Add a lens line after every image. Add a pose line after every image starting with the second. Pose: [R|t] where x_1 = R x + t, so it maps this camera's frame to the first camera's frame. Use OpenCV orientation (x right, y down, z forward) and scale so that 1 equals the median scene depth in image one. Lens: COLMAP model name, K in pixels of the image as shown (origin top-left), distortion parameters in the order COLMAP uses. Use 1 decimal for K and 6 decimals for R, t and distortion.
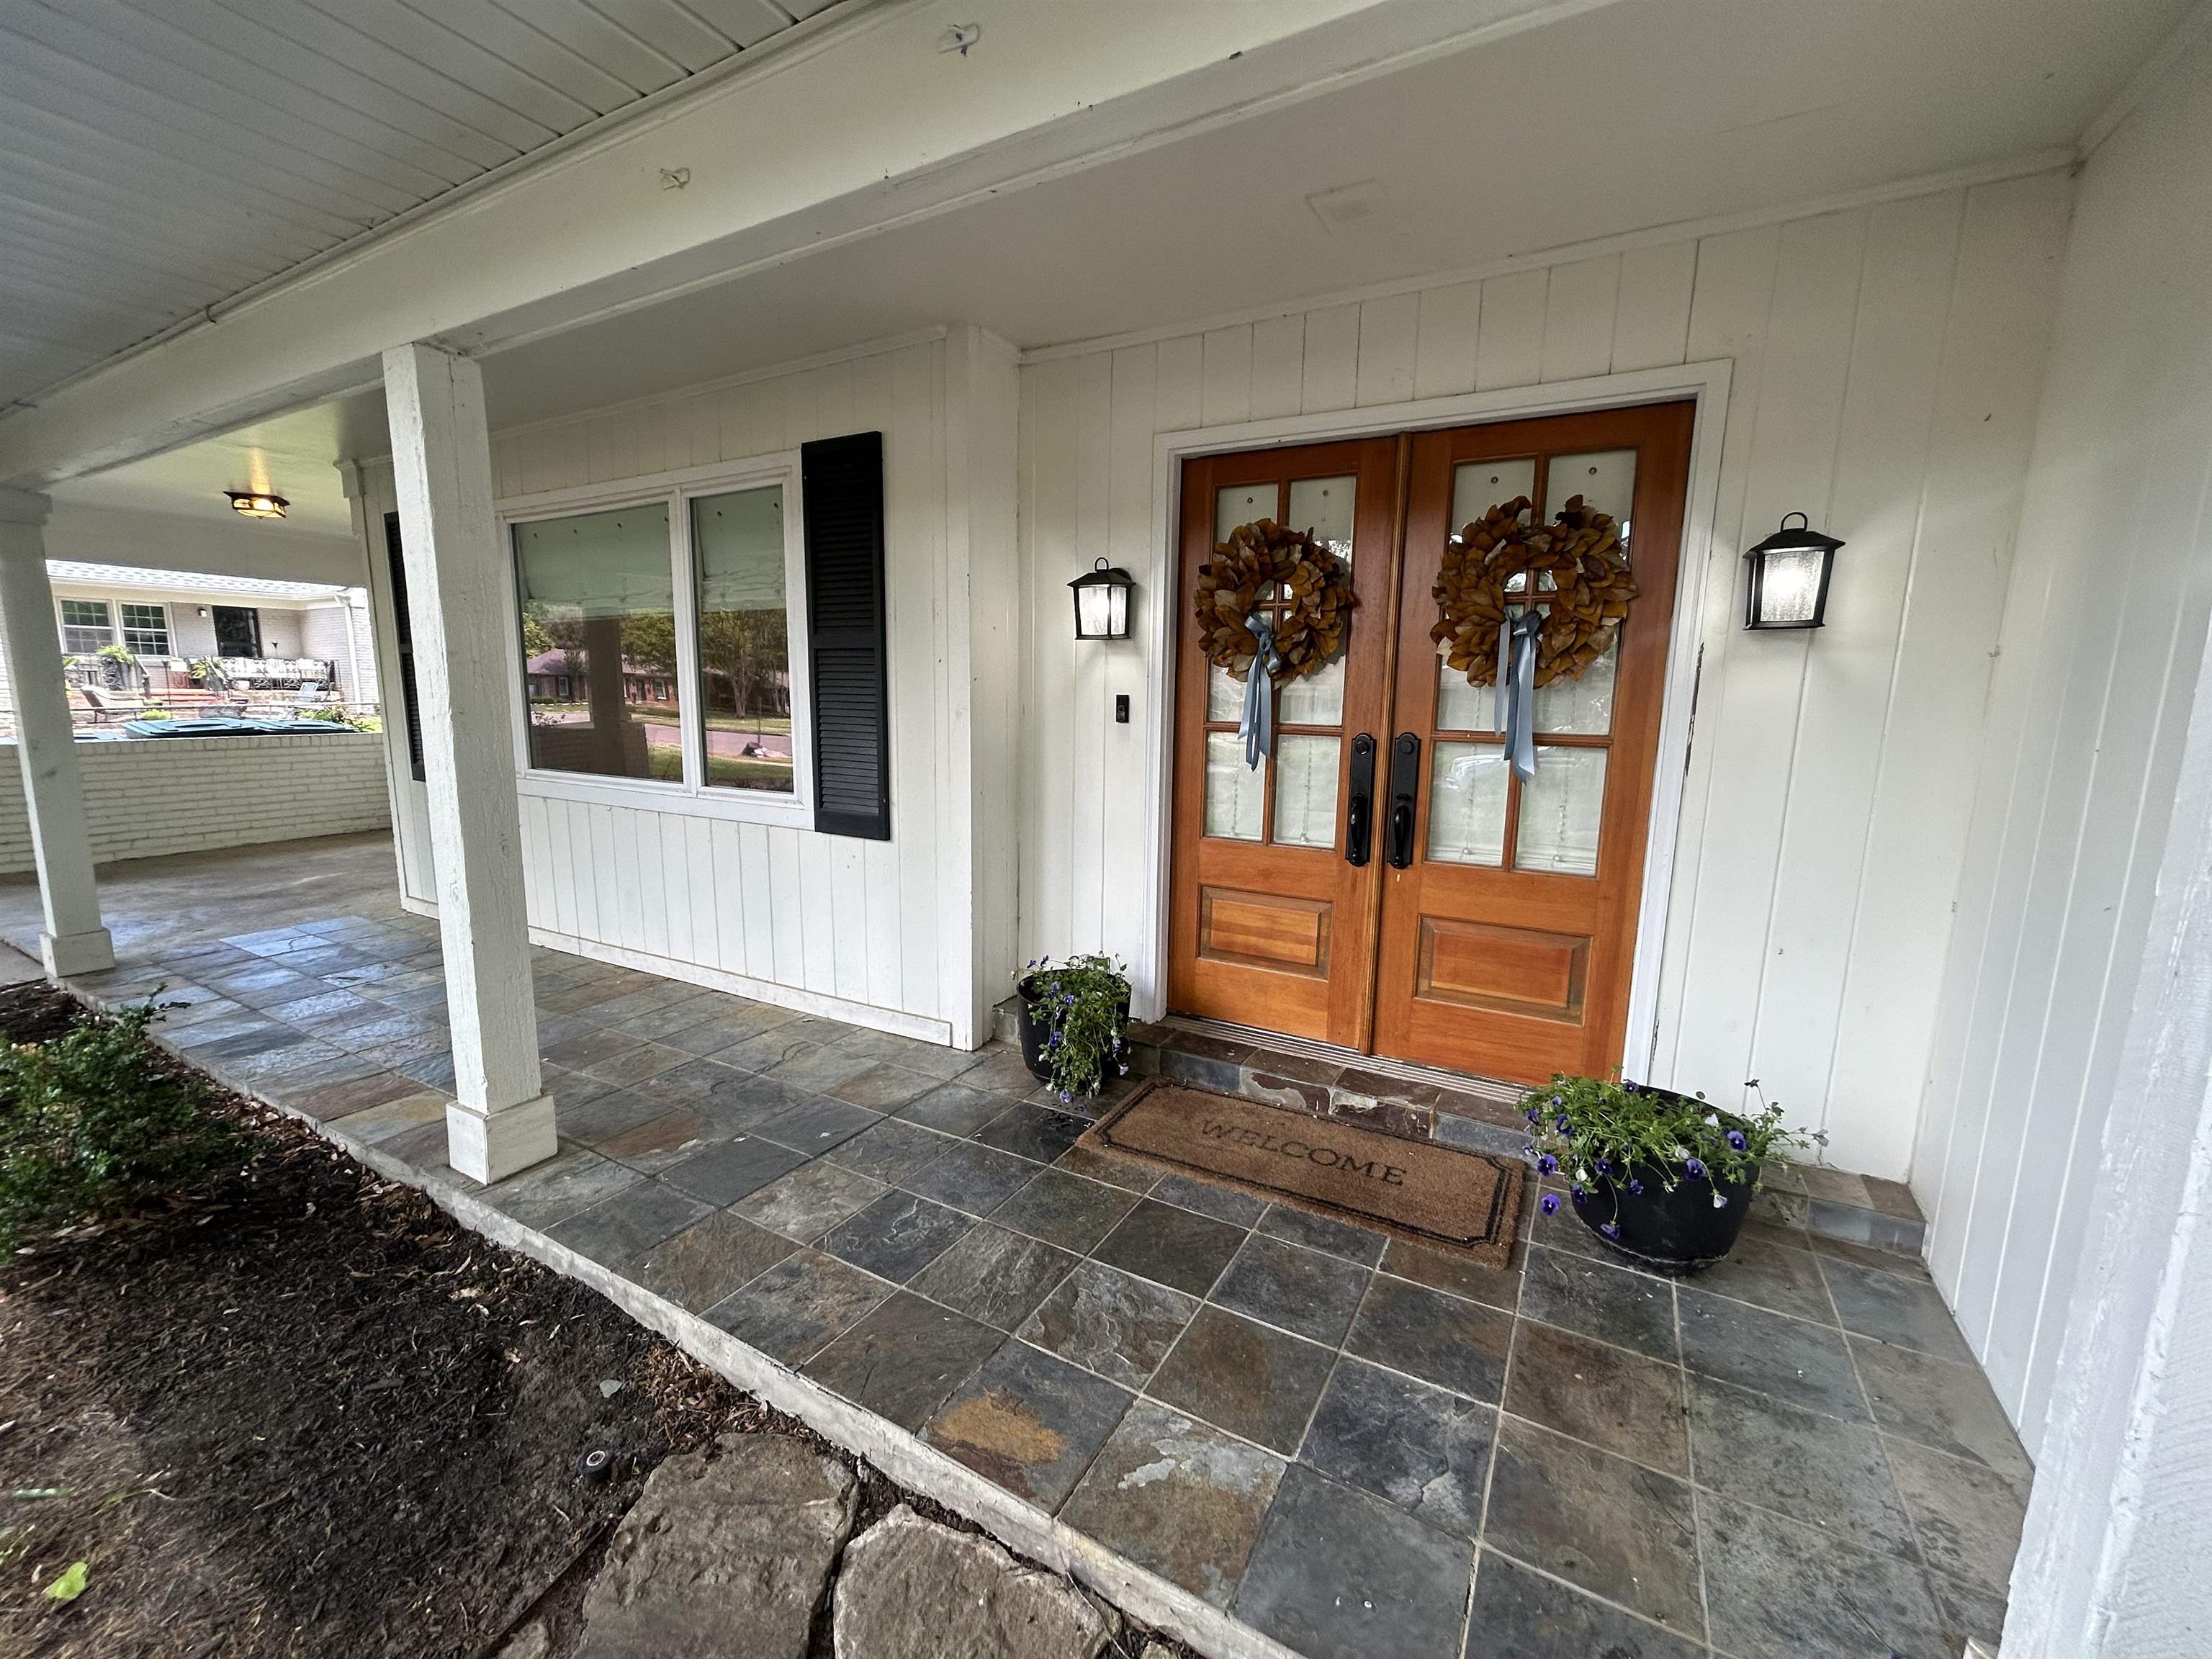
lens RADIAL K [[894.7, 0, 1115.4], [0, 894.7, 828.9], [0, 0, 1]] dist [0.000634, 0.001205]
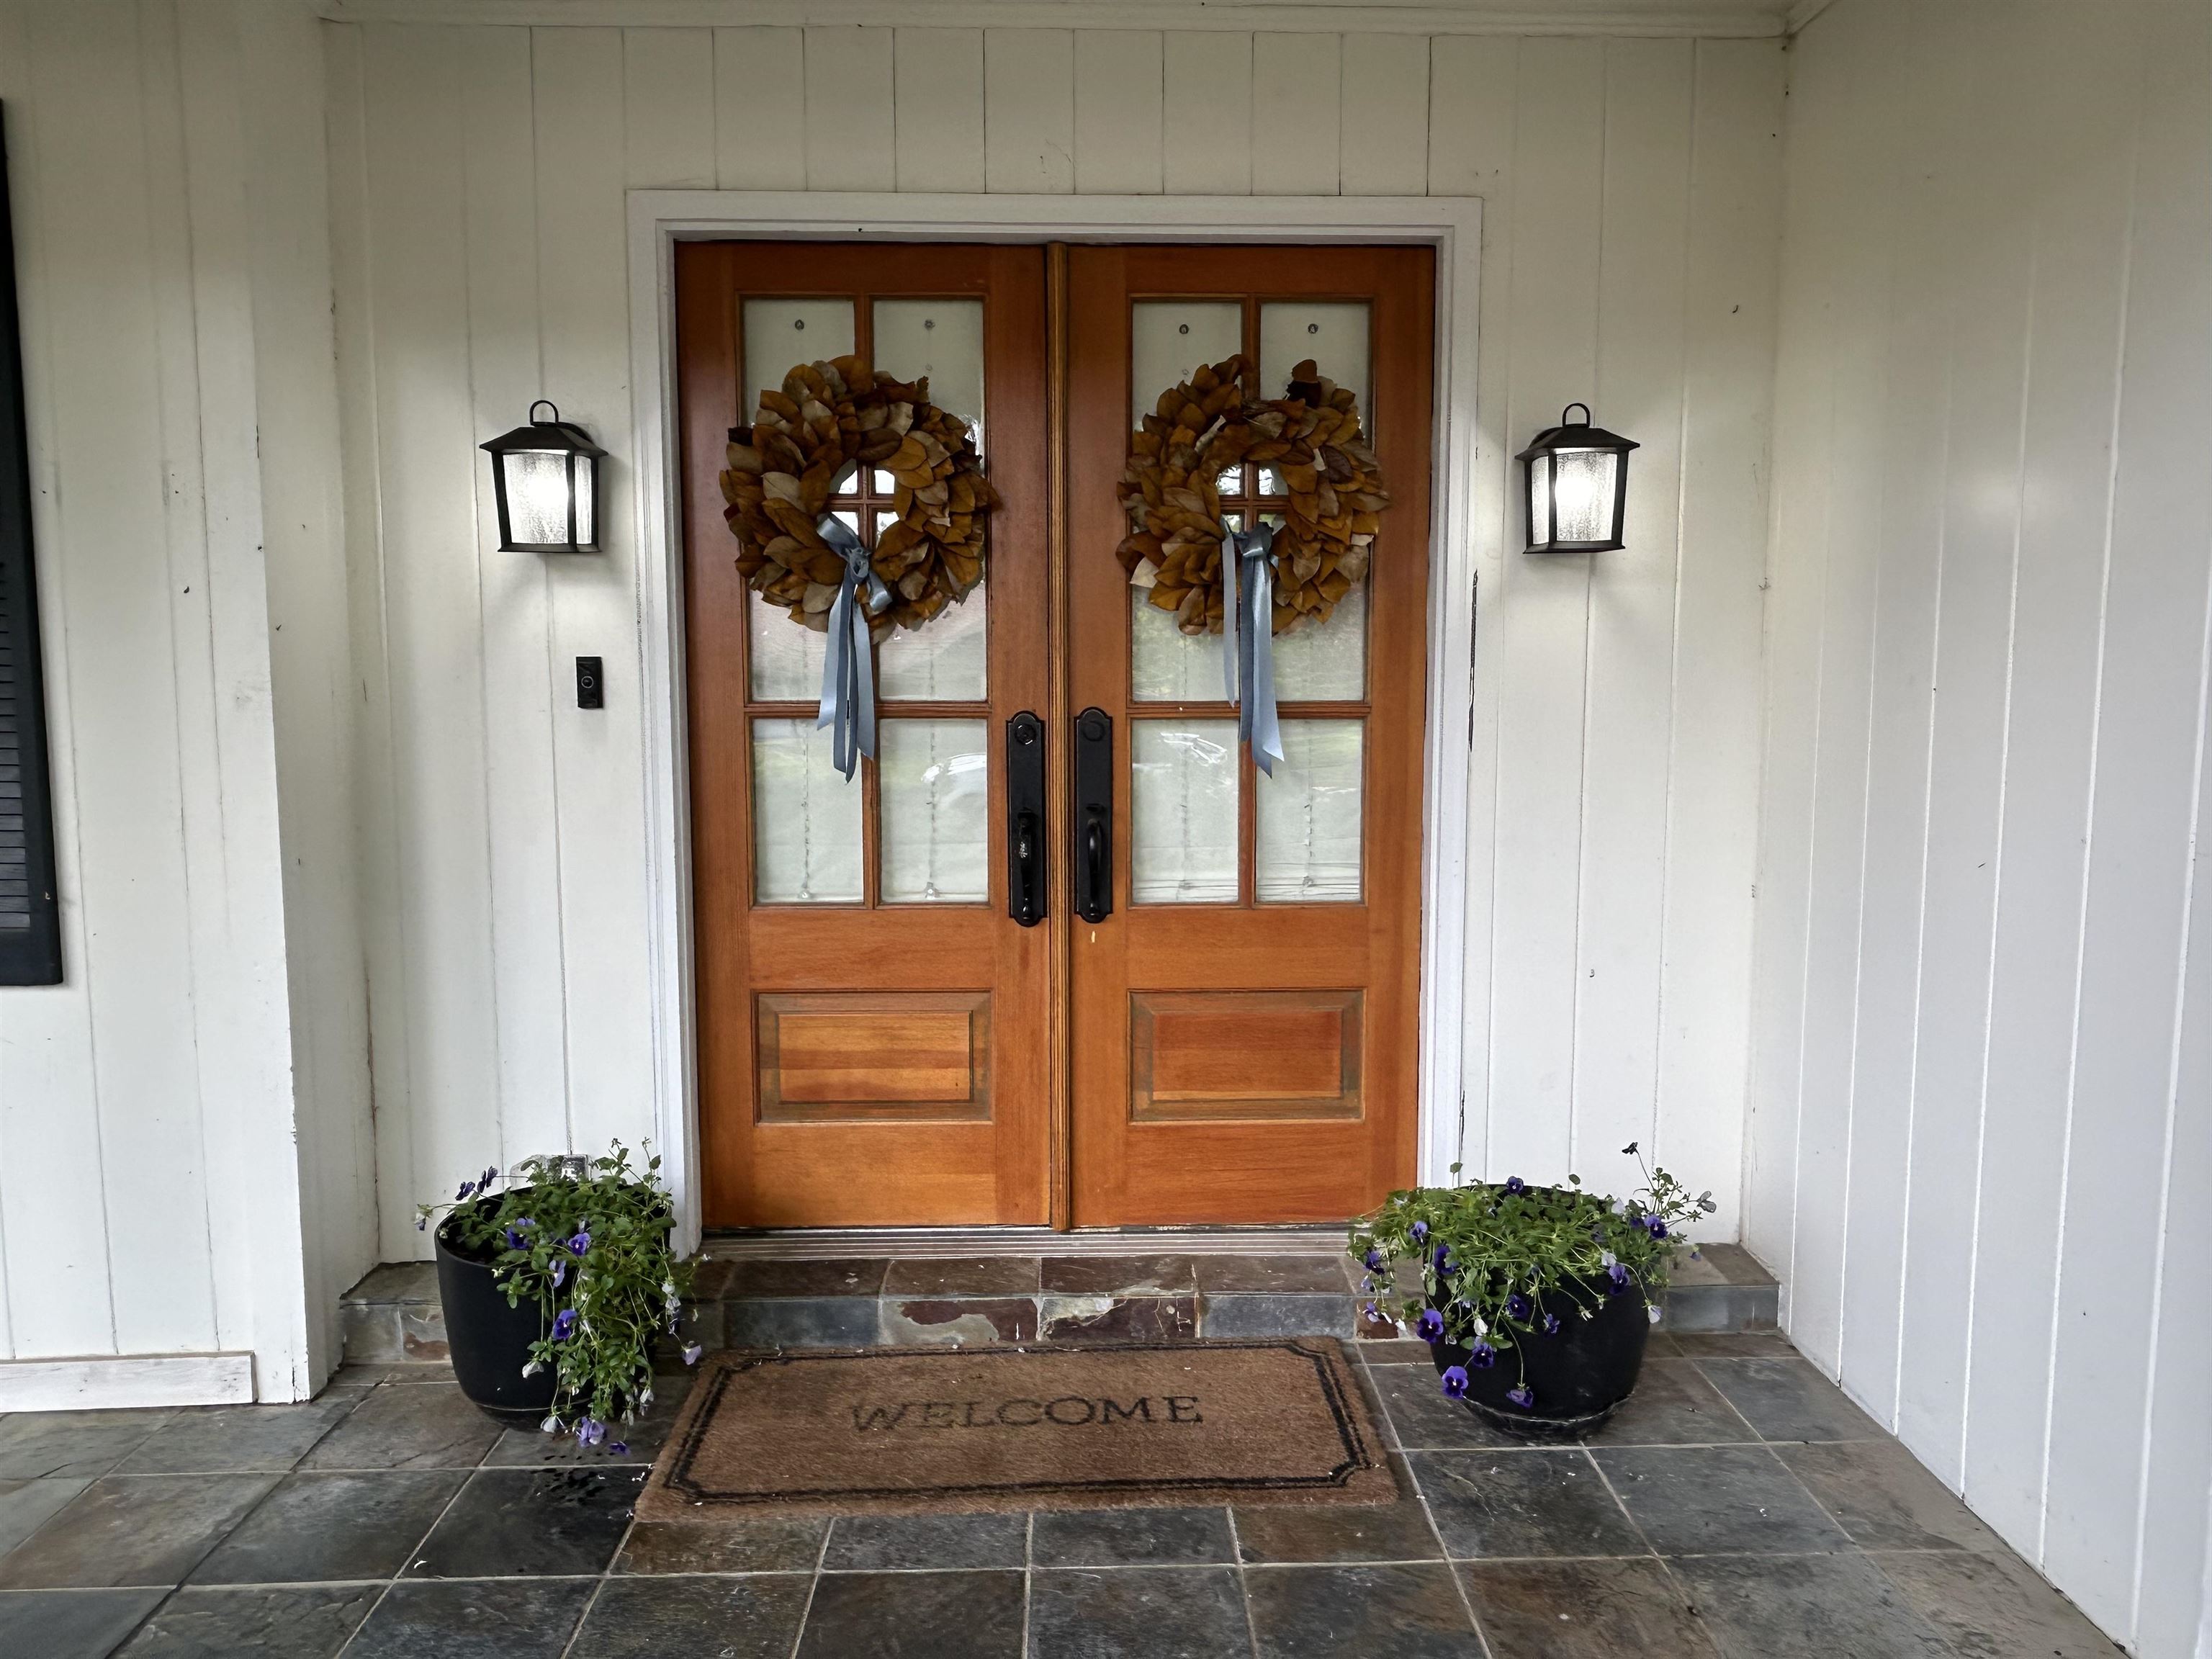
lens RADIAL K [[1460.5, 0, 1100.2], [0, 1460.5, 816.3], [0, 0, 1]] dist [0.007151, -0.010279]
pose [[0.860971, -0.067287, 0.504183, -0.205051], [0.094887, 0.995059, -0.029237, 0.000281], [-0.499725, 0.073012, 0.863102, 0.109389]]
